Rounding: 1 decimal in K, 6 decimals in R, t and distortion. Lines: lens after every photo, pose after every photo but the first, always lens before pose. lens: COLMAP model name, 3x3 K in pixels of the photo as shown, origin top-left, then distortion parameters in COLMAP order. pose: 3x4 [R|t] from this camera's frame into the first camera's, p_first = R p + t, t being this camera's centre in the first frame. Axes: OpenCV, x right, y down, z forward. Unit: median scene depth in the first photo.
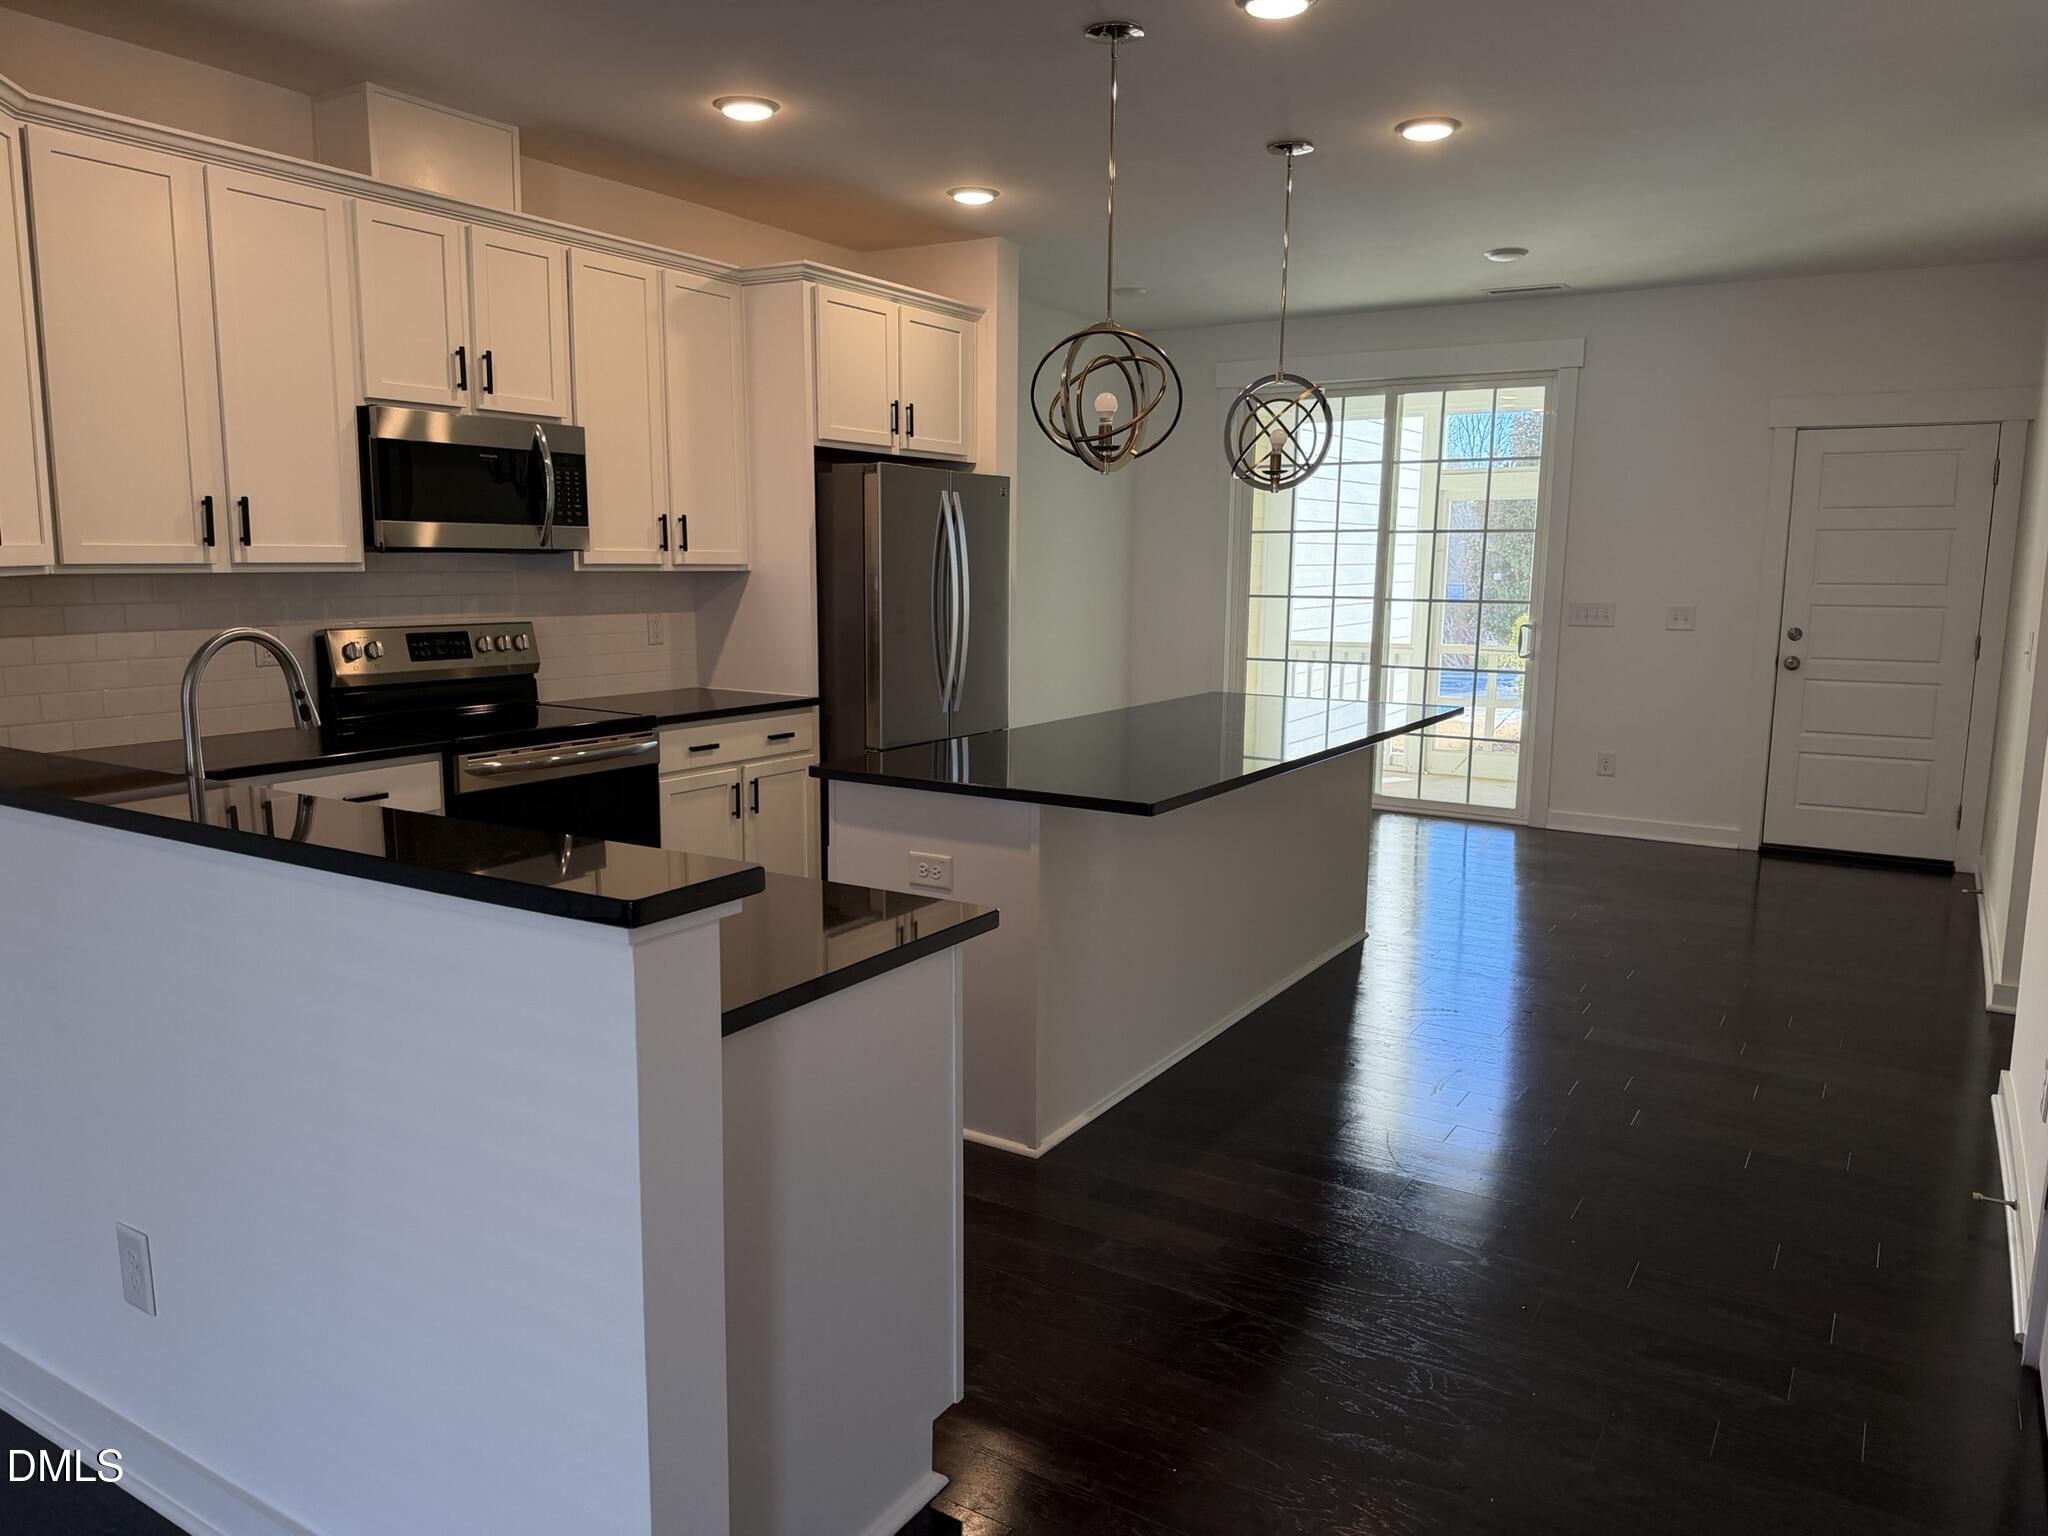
lens RADIAL K [[1471.4, 0, 1020.2], [0, 1471.4, 773.2], [0, 0, 1]] dist [0.071020, -0.049332]
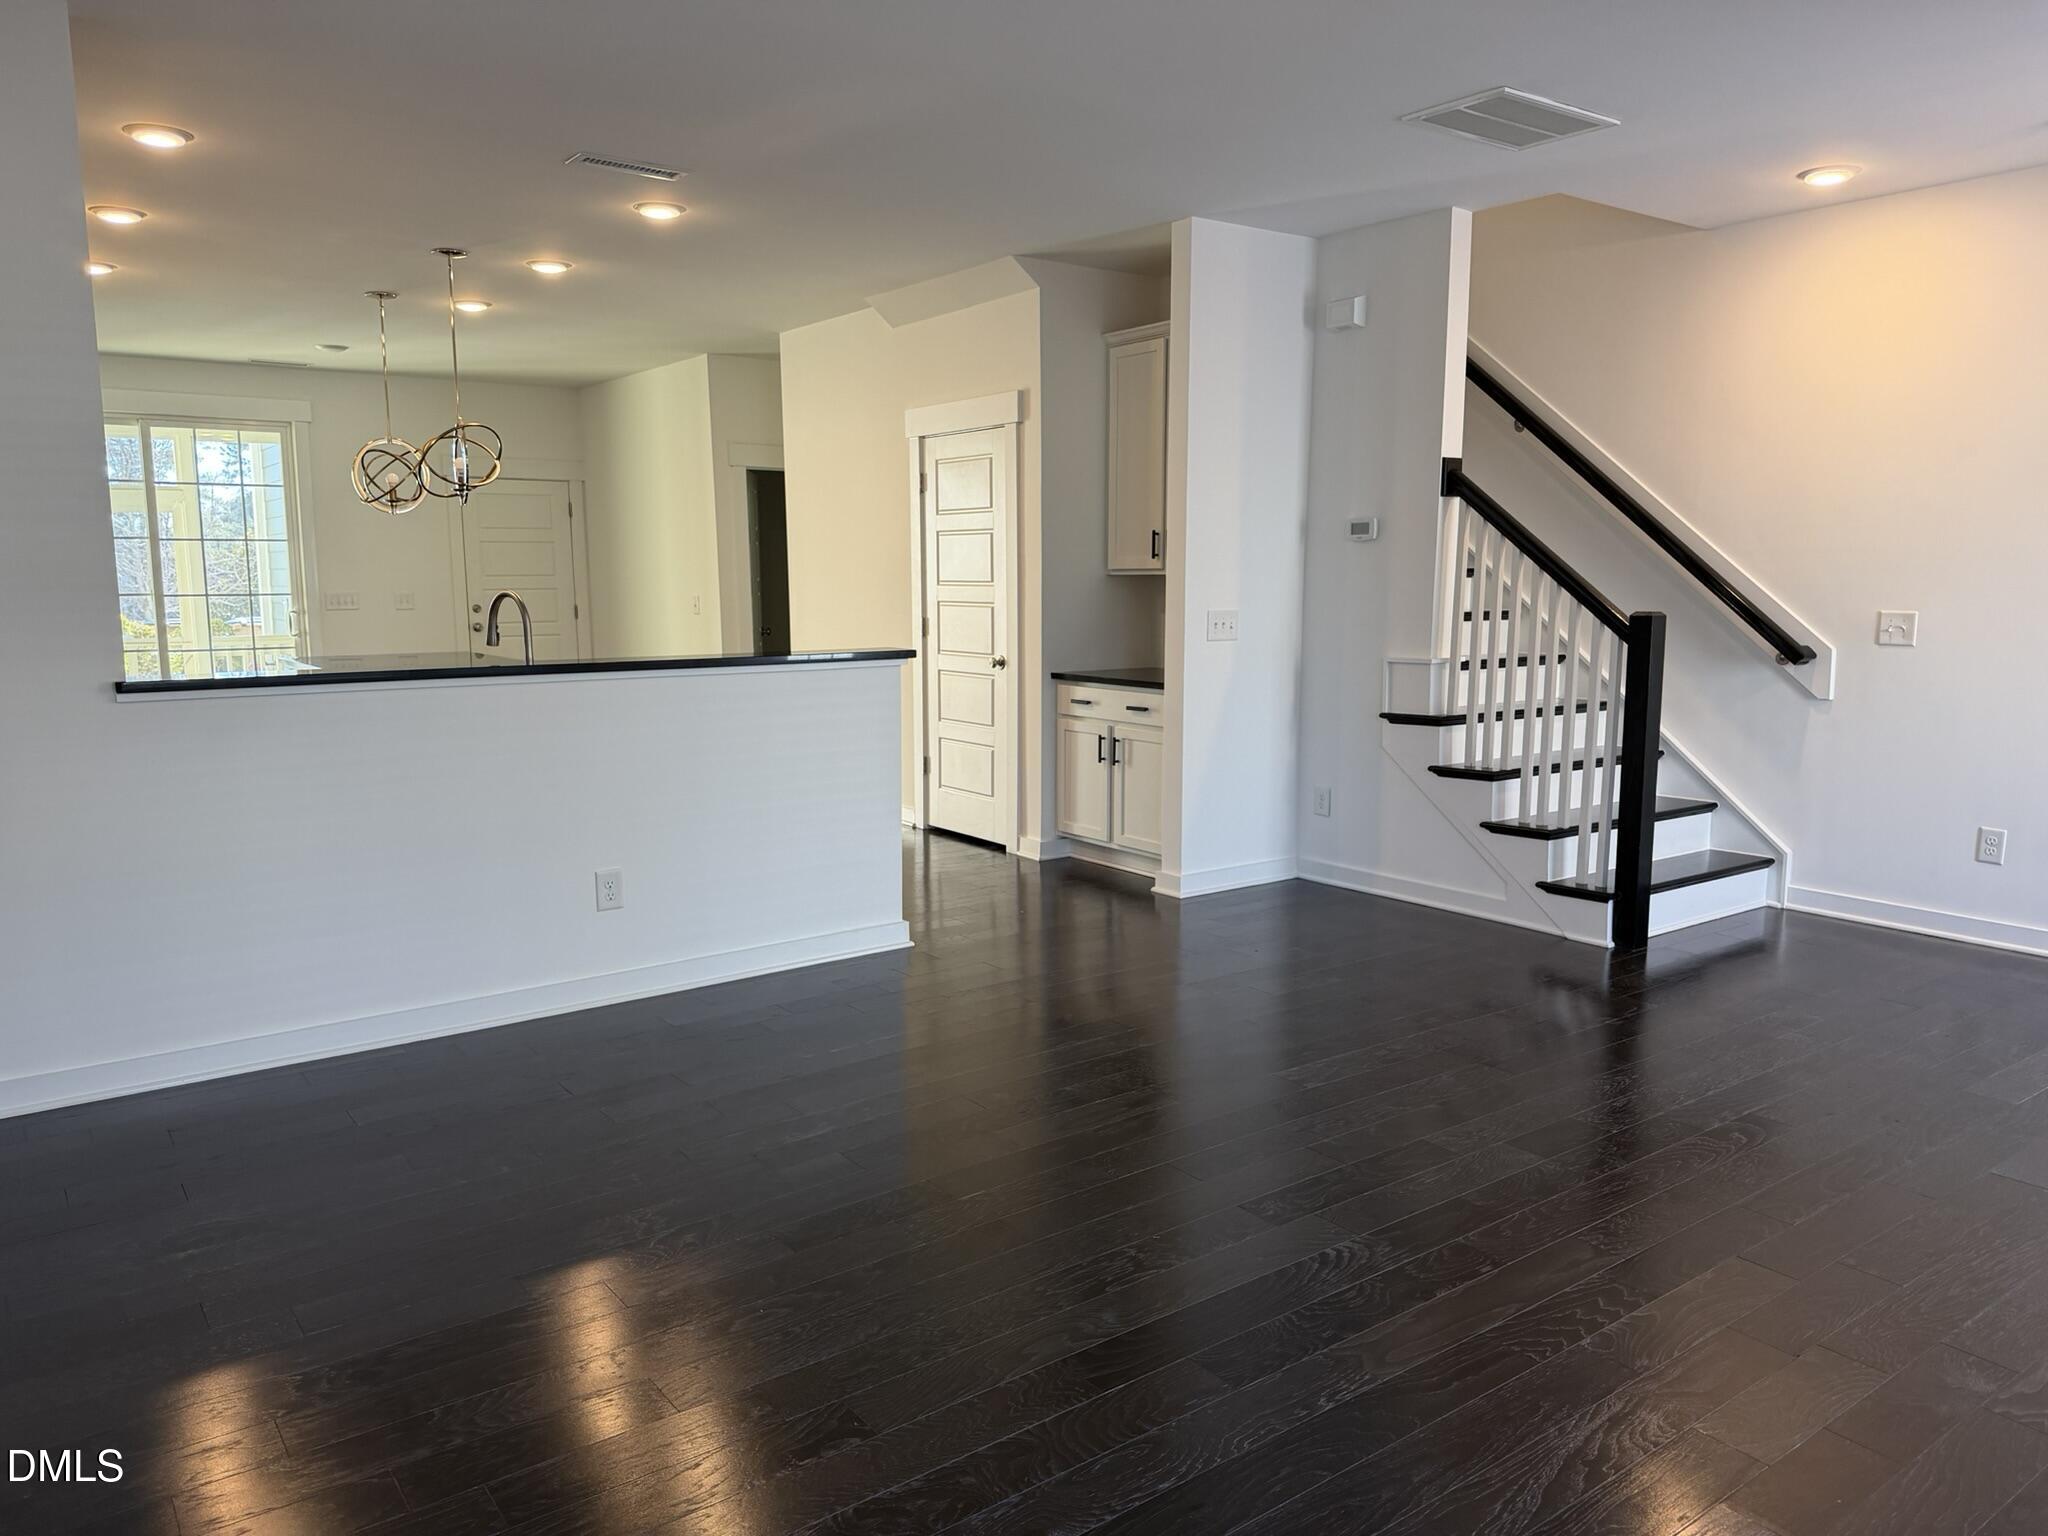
lens RADIAL K [[1471.4, 0, 1022.8], [0, 1471.4, 777.3], [0, 0, 1]] dist [0.071020, -0.049332]
pose [[0.361076, -0.151316, 0.920178, -0.983134], [0.156934, 0.982534, 0.099990, 0.020859], [-0.919237, 0.108303, 0.378516, -0.130452]]
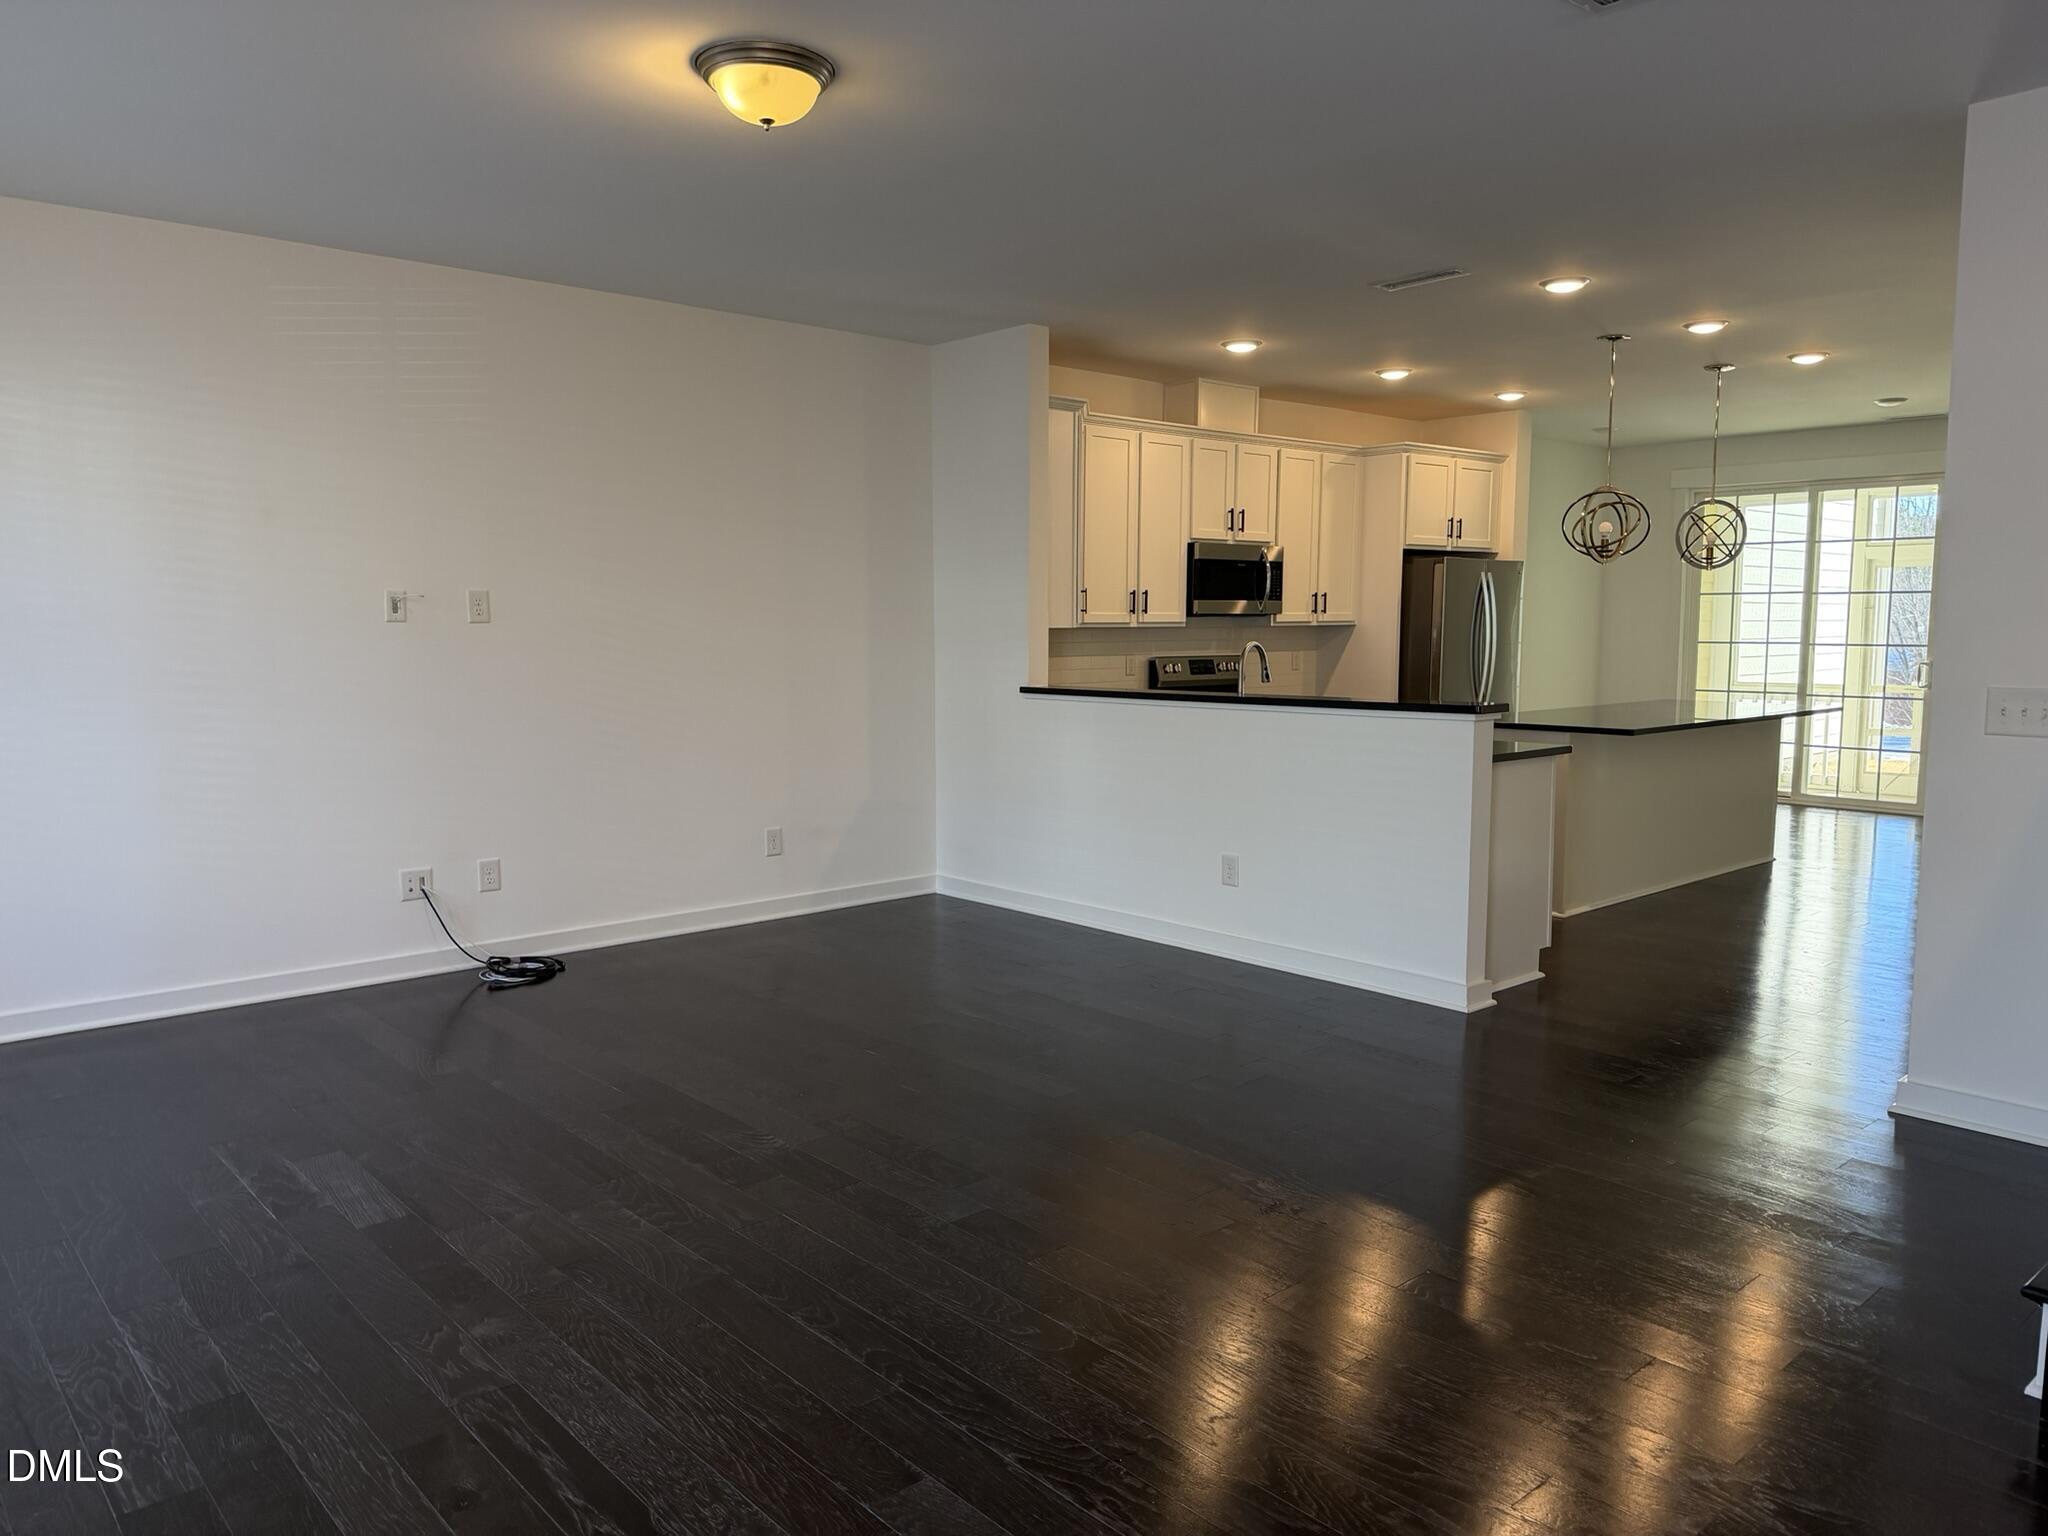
lens RADIAL K [[1471.4, 0, 1023.2], [0, 1471.4, 789.6], [0, 0, 1]] dist [0.071020, -0.049332]
pose [[0.961564, 0.017133, -0.274046, -0.093219], [-0.027246, 0.999079, -0.033140, 0.118083], [0.273226, 0.039333, 0.961145, -0.722728]]
